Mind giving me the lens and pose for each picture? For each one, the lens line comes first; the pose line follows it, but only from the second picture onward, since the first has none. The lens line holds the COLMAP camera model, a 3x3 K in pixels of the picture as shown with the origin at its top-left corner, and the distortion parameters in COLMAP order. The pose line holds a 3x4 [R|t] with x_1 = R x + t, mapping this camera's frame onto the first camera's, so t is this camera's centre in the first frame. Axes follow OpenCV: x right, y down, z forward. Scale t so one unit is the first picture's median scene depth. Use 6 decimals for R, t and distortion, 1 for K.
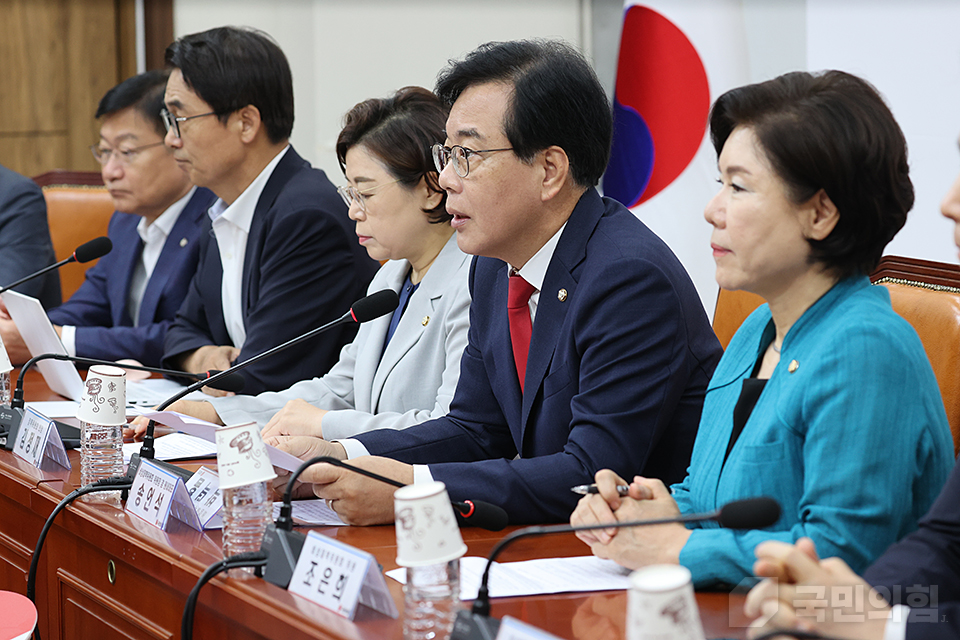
lens RADIAL K [[3537.3, 0, 480.0], [0, 3537.3, 320.0], [0, 0, 1]] dist [2.023226, -139.917186]
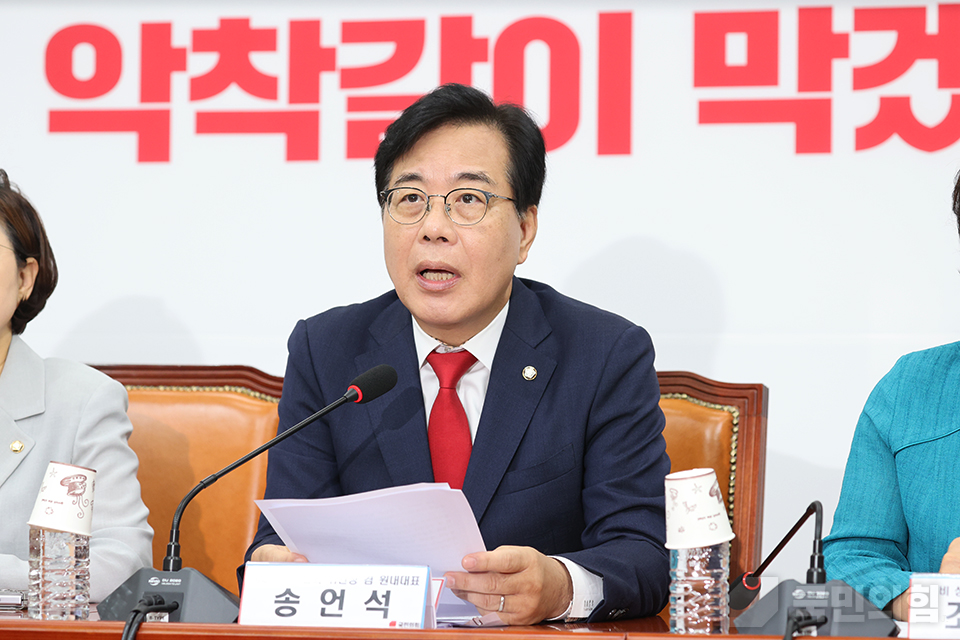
lens RADIAL K [[3471.6, 0, 480.0], [0, 3471.6, 320.0], [0, 0, 1]] dist [0.154492, 0.683942]
pose [[0.584567, 0.046914, 0.809988, -0.702351], [0.058771, 0.993256, -0.099944, 0.067351], [-0.809214, 0.106027, 0.577867, 0.525075]]
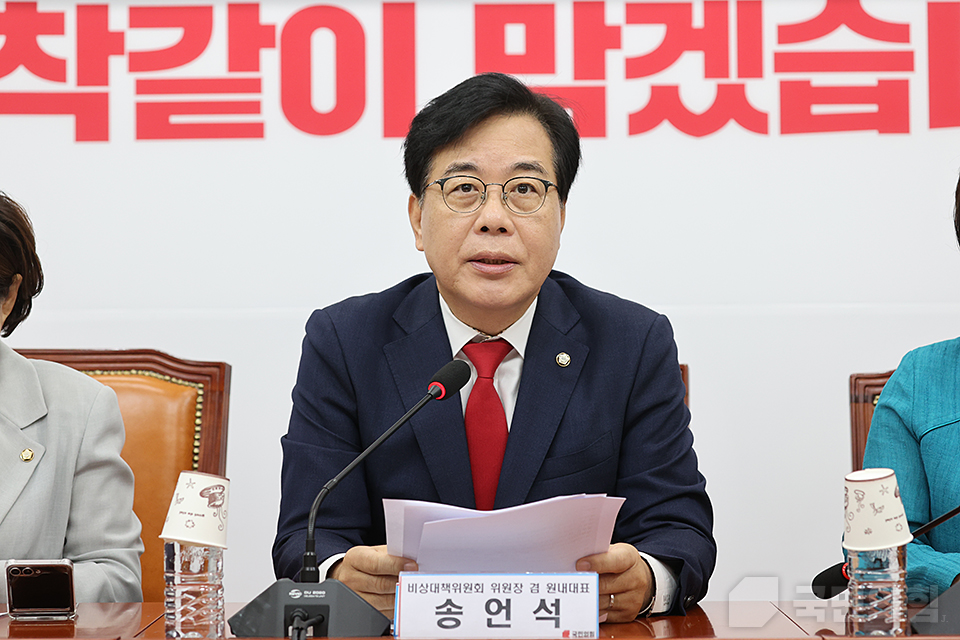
lens RADIAL K [[2901.6, 0, 480.0], [0, 2901.6, 320.0], [0, 0, 1]] dist [0.109477, -1.293729]
pose [[0.377202, 0.026244, 0.925759, -0.670944], [0.085954, 0.994292, -0.063208, 0.027302], [-0.922134, 0.103415, 0.372793, 0.770155]]
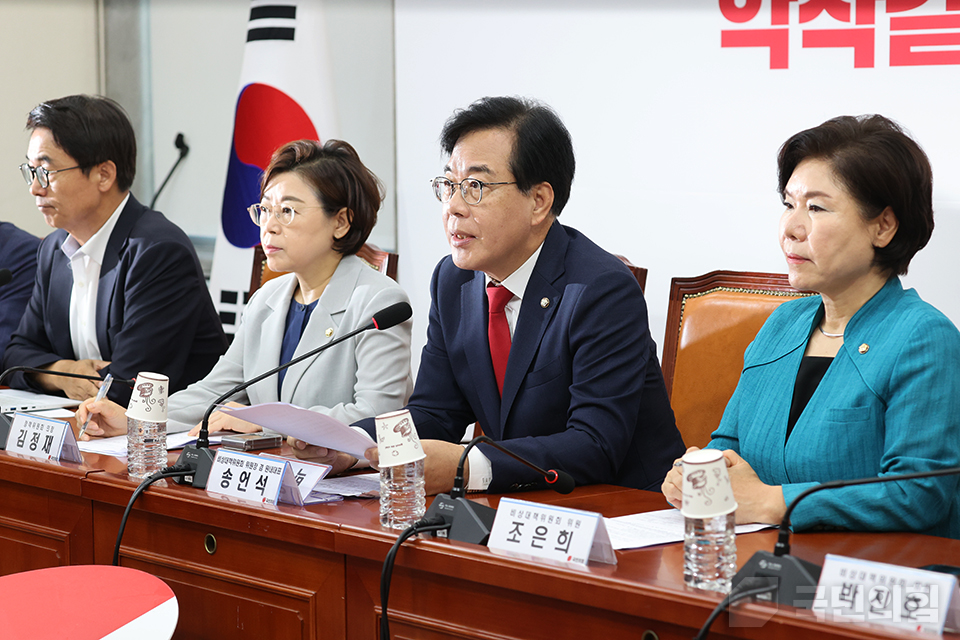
lens RADIAL K [[2671.4, 0, 480.0], [0, 2671.4, 320.0], [0, 0, 1]] dist [-0.113912, 1.869881]
pose [[0.952727, -0.025125, 0.302788, -0.288017], [0.028108, 0.999590, -0.005497, 0.003598], [-0.302525, 0.013748, 0.953042, 0.124006]]
